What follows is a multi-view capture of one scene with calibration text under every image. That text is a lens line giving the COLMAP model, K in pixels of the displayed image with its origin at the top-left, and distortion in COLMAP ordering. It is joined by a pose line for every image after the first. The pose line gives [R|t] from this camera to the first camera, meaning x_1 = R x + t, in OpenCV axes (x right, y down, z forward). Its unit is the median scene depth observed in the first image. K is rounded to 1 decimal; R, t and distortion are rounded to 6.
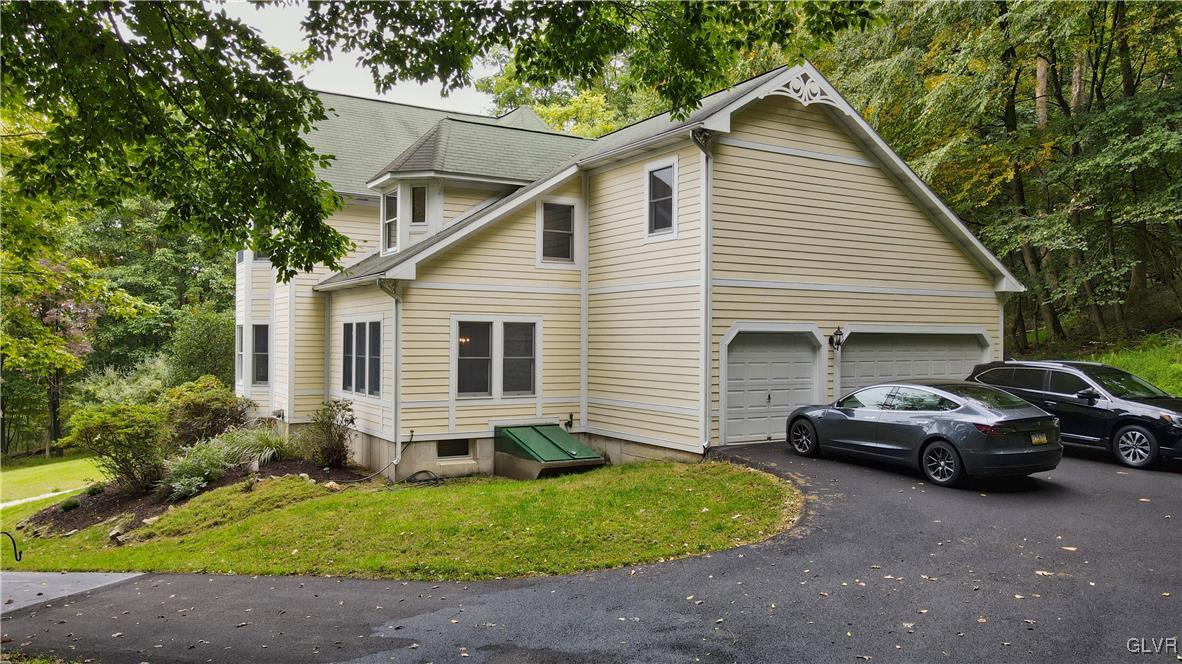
lens RADIAL K [[872.3, 0, 594.6], [0, 872.3, 327.2], [0, 0, 1]] dist [0.003129, 0.016380]
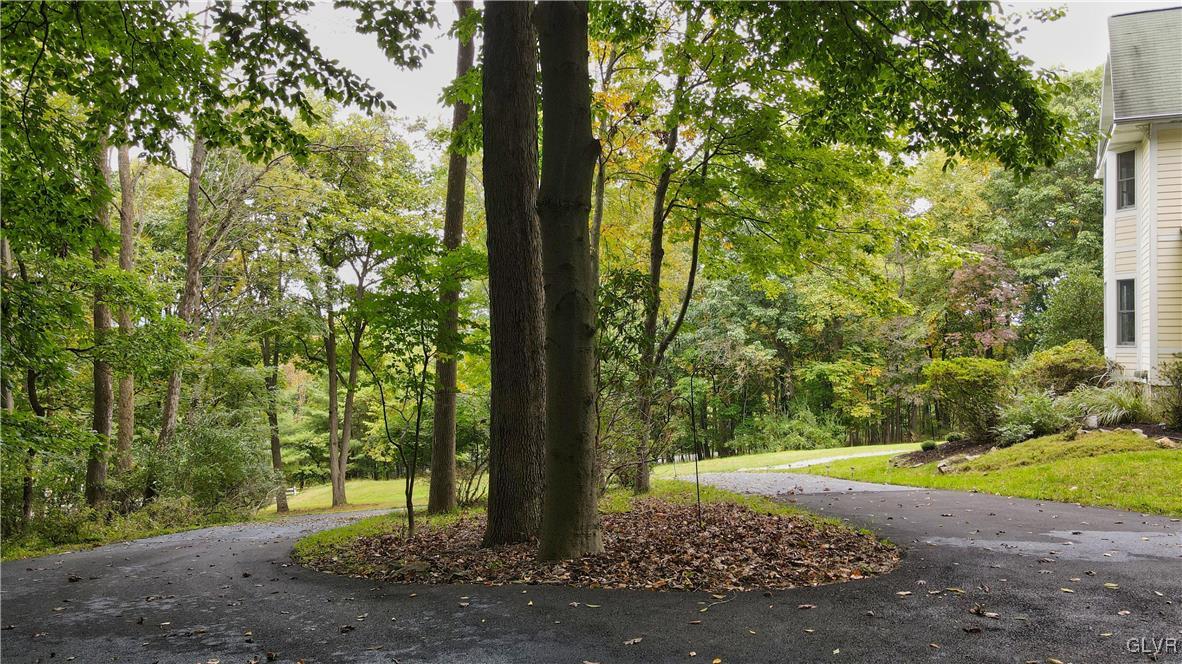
lens RADIAL K [[872.3, 0, 593.1], [0, 872.3, 335.8], [0, 0, 1]] dist [0.003129, 0.016380]
pose [[0.525642, -0.011007, -0.850635, 0.124352], [0.012536, 0.999908, -0.005192, 0.066037], [0.850613, -0.007934, 0.525732, 0.059279]]
